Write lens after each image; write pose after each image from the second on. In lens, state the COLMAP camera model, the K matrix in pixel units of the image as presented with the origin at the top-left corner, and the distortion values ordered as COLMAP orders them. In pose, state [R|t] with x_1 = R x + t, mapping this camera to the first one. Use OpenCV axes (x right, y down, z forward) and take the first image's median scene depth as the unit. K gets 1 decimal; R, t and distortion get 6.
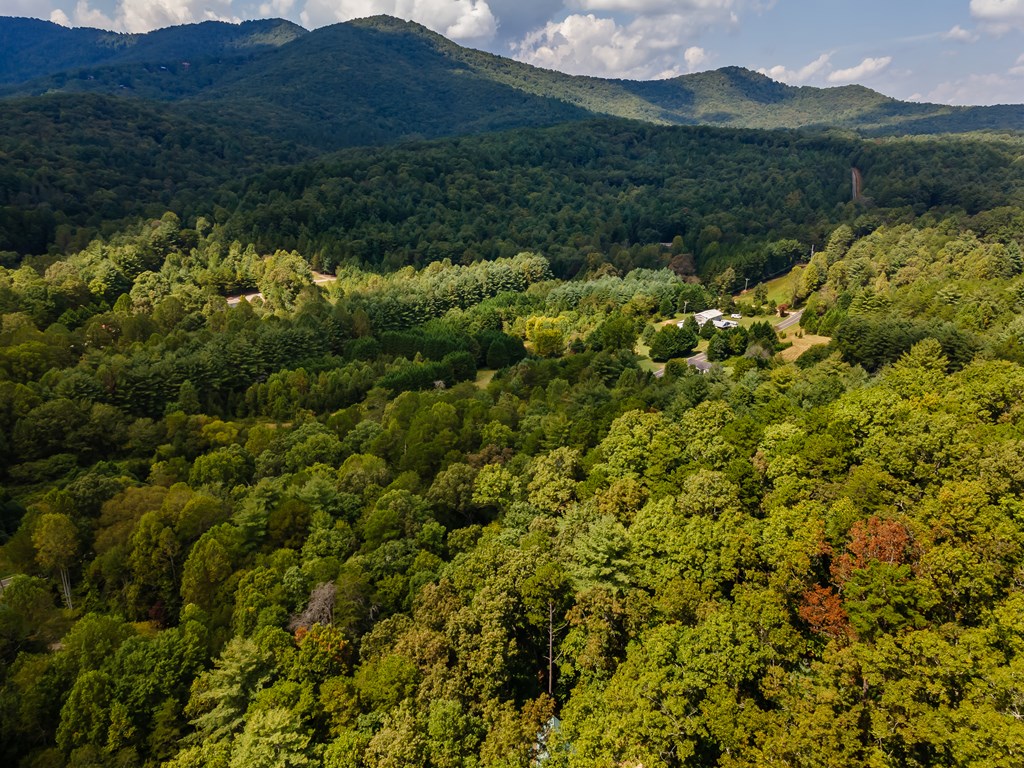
lens RADIAL K [[739.9, 0, 510.9], [0, 739.9, 382.7], [0, 0, 1]] dist [0.039208, 0.004485]
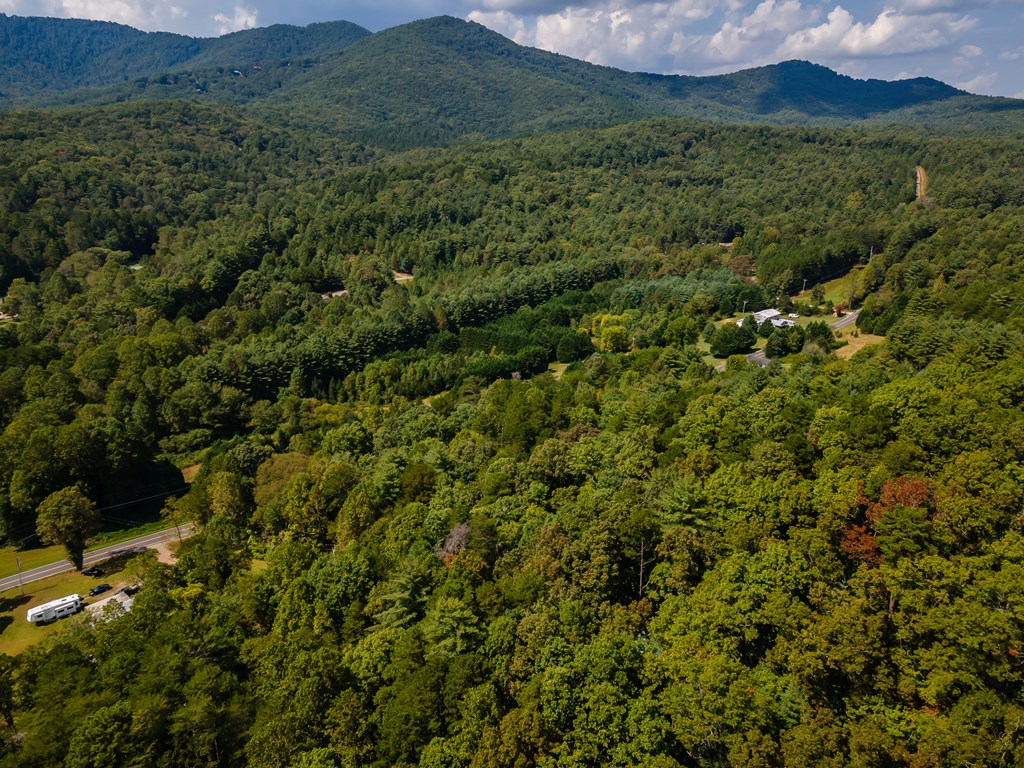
lens RADIAL K [[739.9, 0, 511.5], [0, 739.9, 384.3], [0, 0, 1]] dist [0.039208, 0.004485]
pose [[0.997710, 0.016268, -0.065658, -0.036257], [-0.015765, 0.999842, 0.008175, 0.007553], [0.065780, -0.007121, 0.997809, -0.114950]]
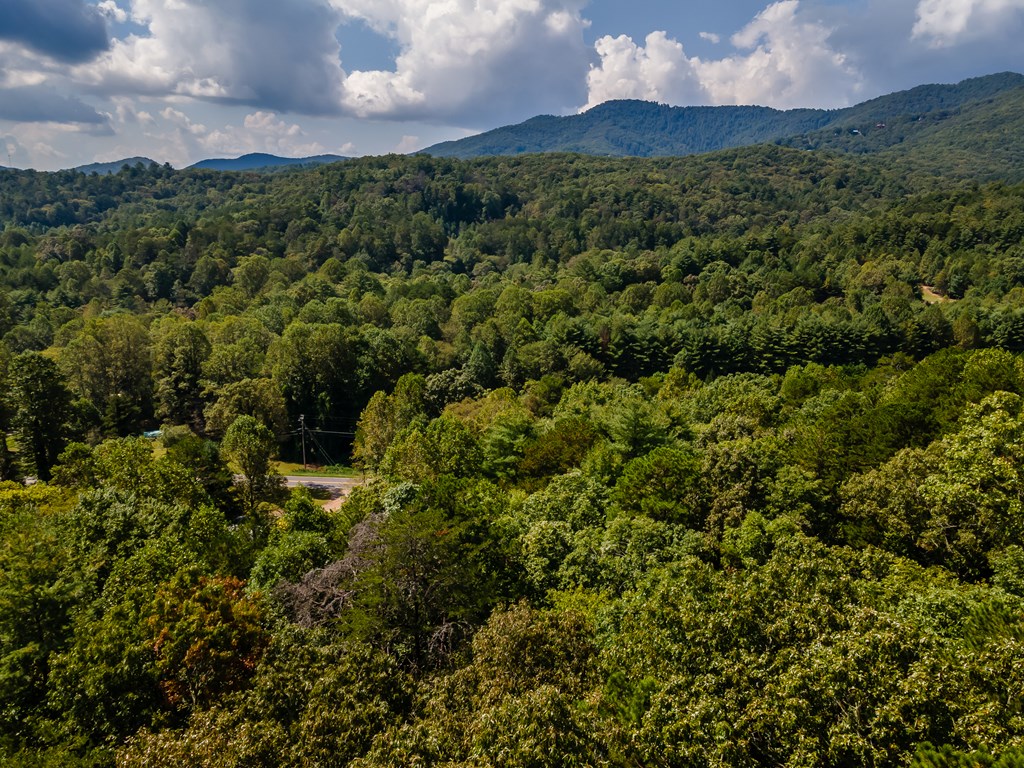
lens RADIAL K [[739.9, 0, 508.9], [0, 739.9, 385.8], [0, 0, 1]] dist [0.039208, 0.004485]
pose [[0.670392, 0.168257, -0.722679, 0.029031], [-0.237459, 0.971380, 0.005882, 0.080710], [0.702985, 0.167663, 0.691159, 0.338950]]
